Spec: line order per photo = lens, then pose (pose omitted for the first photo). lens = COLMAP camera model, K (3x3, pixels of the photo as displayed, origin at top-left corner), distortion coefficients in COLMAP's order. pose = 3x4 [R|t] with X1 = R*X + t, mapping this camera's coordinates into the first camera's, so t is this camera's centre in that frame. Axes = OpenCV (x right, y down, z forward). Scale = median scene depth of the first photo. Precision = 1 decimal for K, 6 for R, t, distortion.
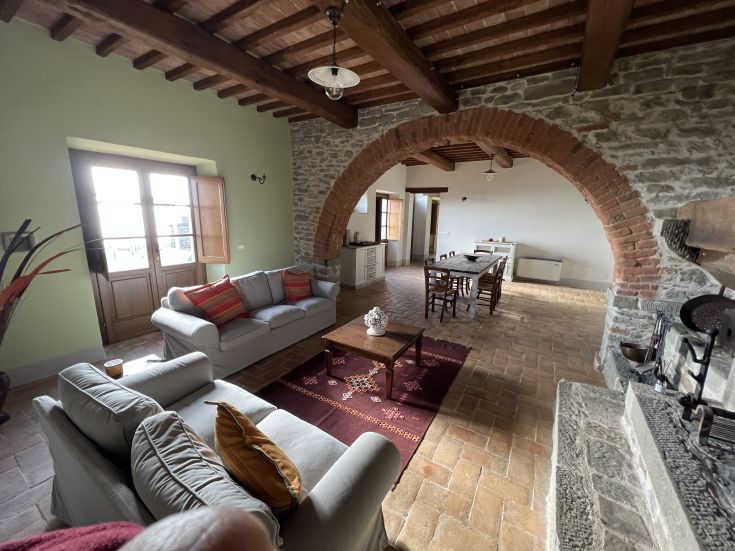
lens RADIAL K [[295.9, 0, 367.5], [0, 295.9, 275.5], [0, 0, 1]] dist [0.000449, 0.000045]
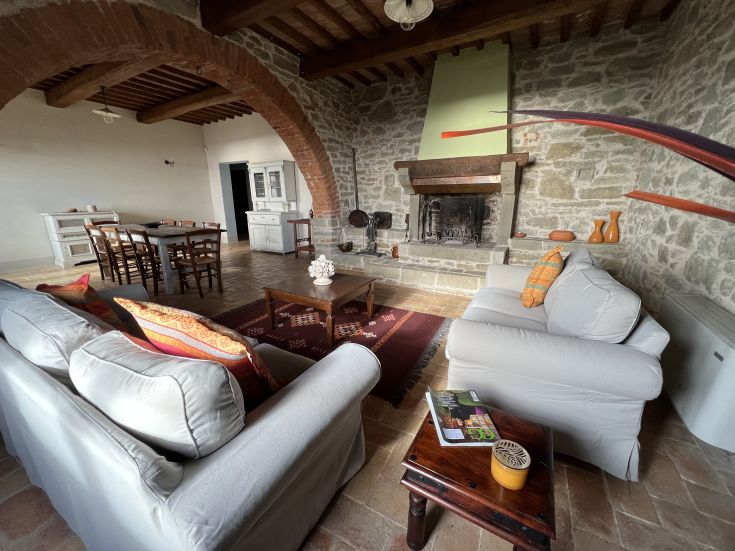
lens RADIAL K [[295.9, 0, 367.5], [0, 295.9, 275.5], [0, 0, 1]] dist [0.000449, 0.000045]
pose [[-0.052170, -0.274512, 0.960167, -0.932138], [0.209219, 0.937135, 0.279295, -0.065692], [-0.976476, 0.215456, 0.008543, 0.901459]]
